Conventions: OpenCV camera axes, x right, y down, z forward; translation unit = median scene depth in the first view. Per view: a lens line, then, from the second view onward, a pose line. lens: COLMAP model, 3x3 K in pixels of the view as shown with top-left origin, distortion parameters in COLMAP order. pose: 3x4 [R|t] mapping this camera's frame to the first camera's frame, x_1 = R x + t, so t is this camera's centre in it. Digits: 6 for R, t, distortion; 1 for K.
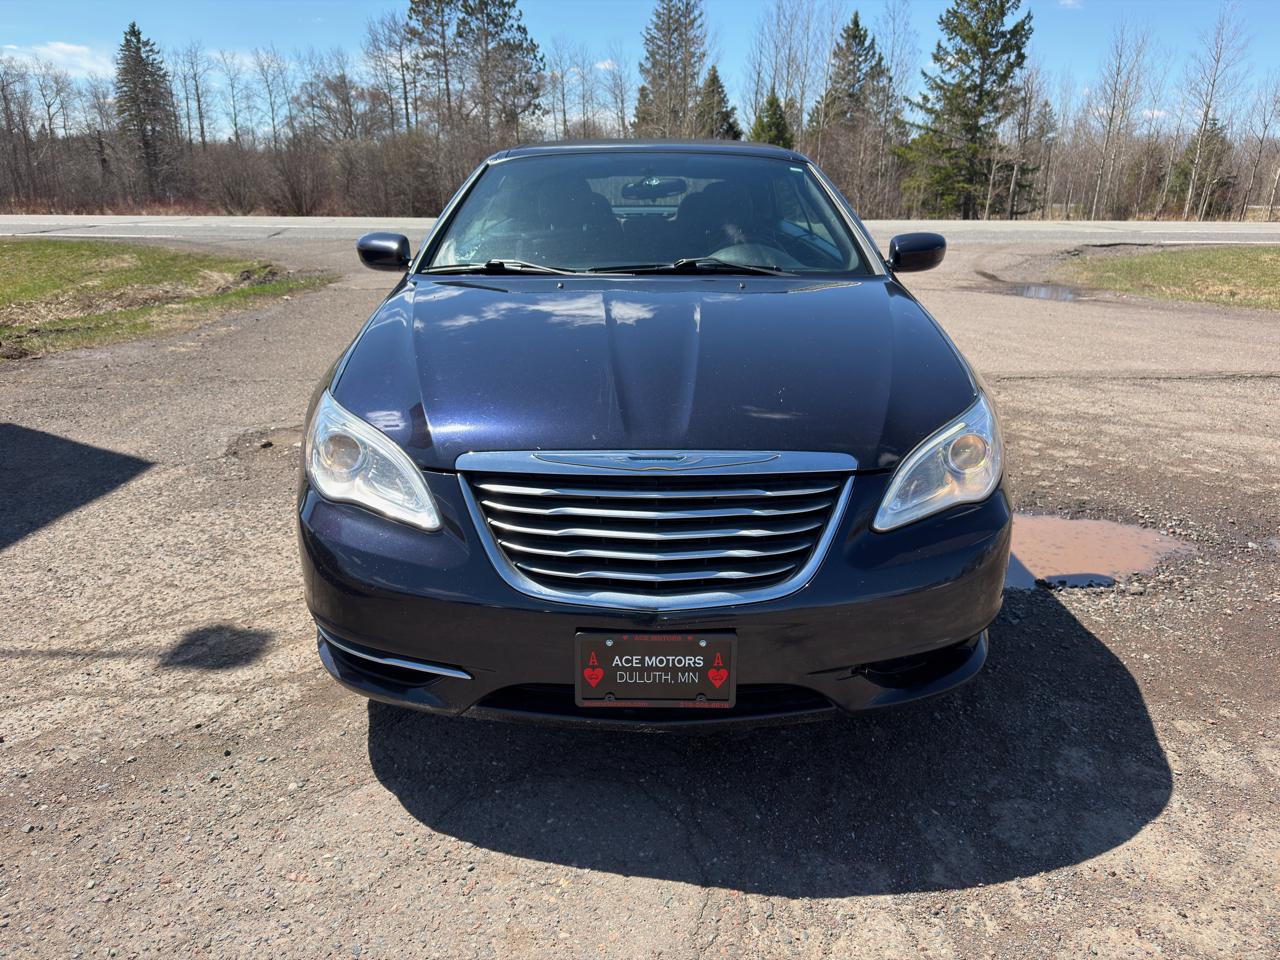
lens RADIAL K [[905.8, 0, 632.0], [0, 905.8, 486.5], [0, 0, 1]] dist [0.009006, -0.016182]
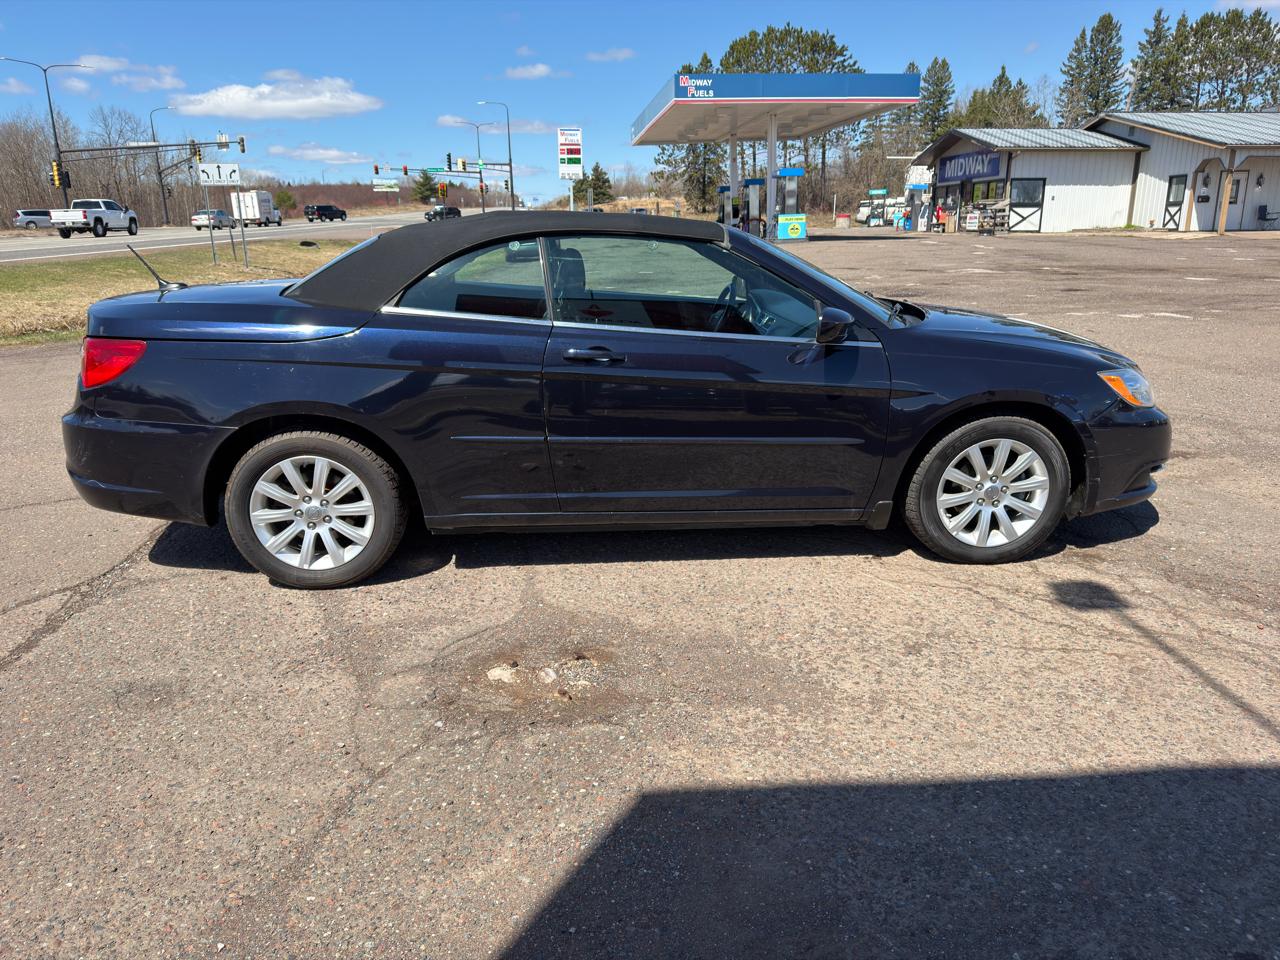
lens RADIAL K [[905.8, 0, 639.2], [0, 905.8, 476.9], [0, 0, 1]] dist [0.009006, -0.016182]
pose [[-0.073652, -0.281878, 0.956619, -0.078828], [0.317104, 0.902823, 0.290441, -0.028230], [-0.945527, 0.324739, 0.022890, 0.073460]]
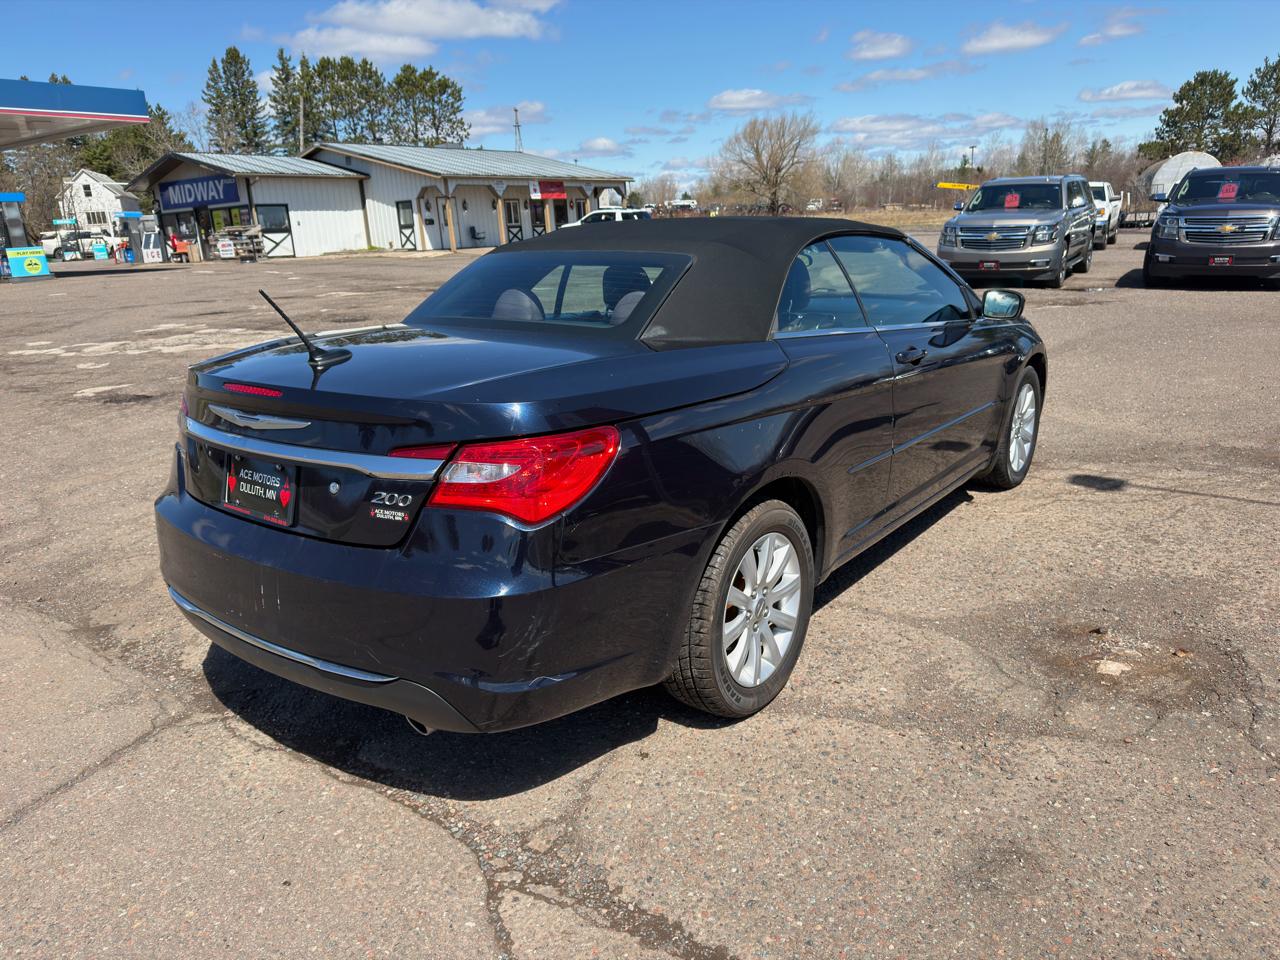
lens RADIAL K [[905.8, 0, 646.8], [0, 905.8, 482.6], [0, 0, 1]] dist [0.009006, -0.016182]
pose [[-0.804008, -0.140767, 0.577716, -0.037489], [0.214485, 0.837510, 0.502567, -0.046207], [-0.554588, 0.527979, -0.643172, 0.129832]]
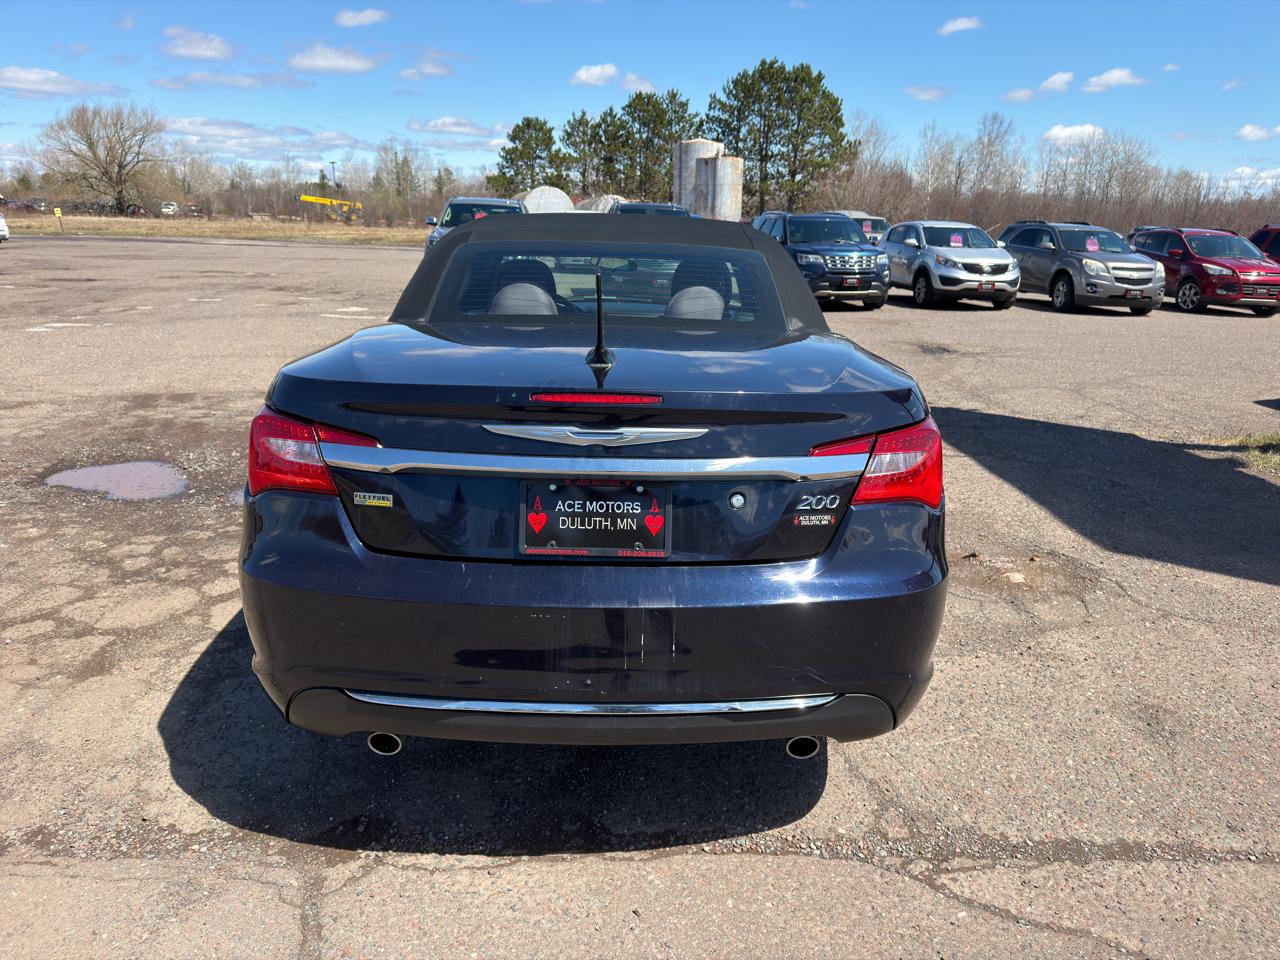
lens RADIAL K [[905.8, 0, 639.3], [0, 905.8, 482.8], [0, 0, 1]] dist [0.009006, -0.016182]
pose [[-0.999367, -0.017909, -0.030734, -0.000737], [-0.031902, 0.833426, 0.551709, -0.048249], [0.015735, 0.552341, -0.833470, 0.139599]]
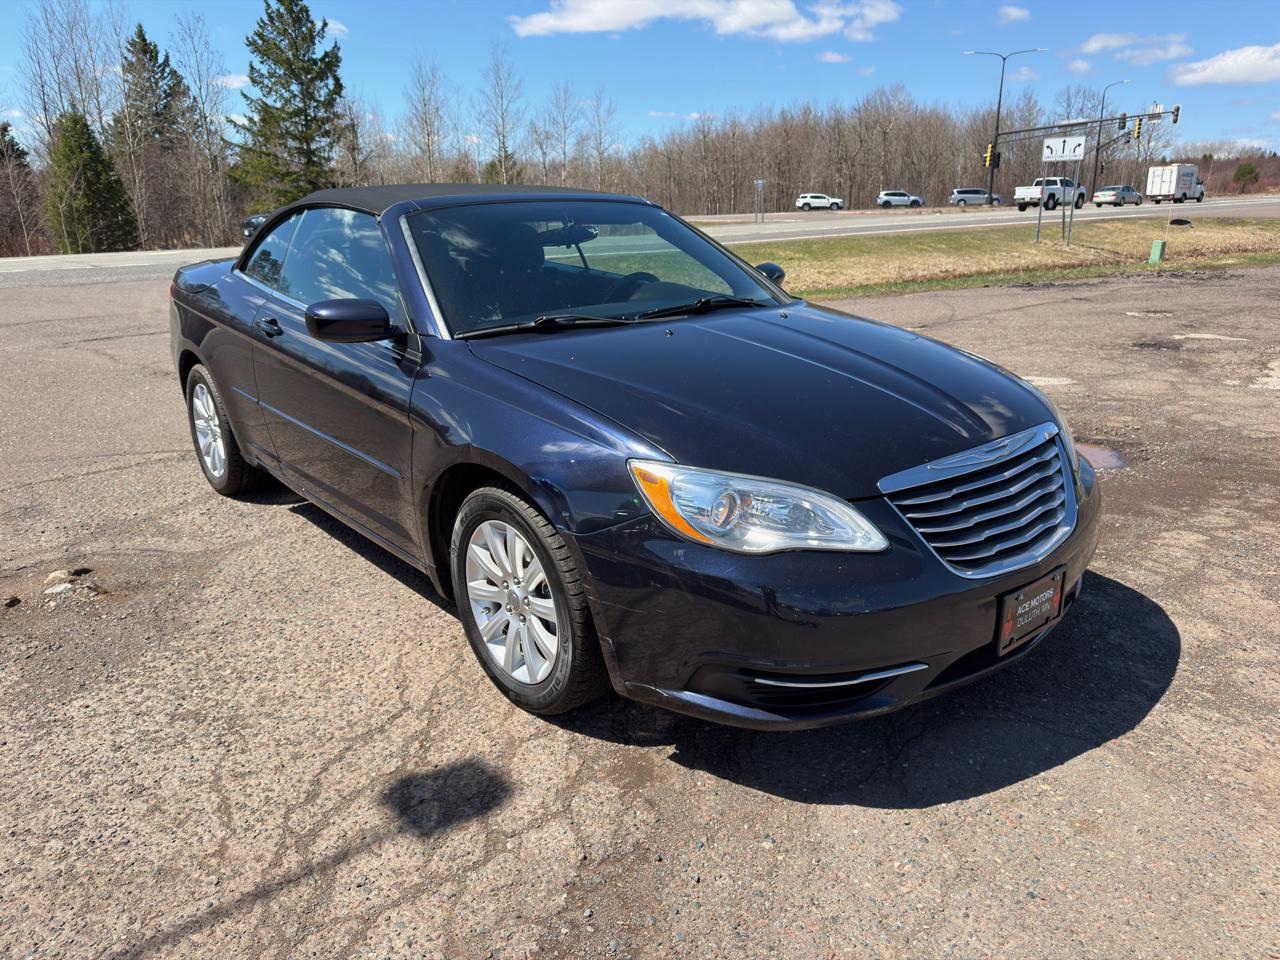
lens RADIAL K [[905.8, 0, 641.6], [0, 905.8, 492.4], [0, 0, 1]] dist [0.009006, -0.016182]
pose [[0.763775, -0.214507, 0.608797, -0.036543], [0.224109, 0.972619, 0.061540, -0.005127], [-0.605329, 0.089434, 0.790935, 0.009346]]
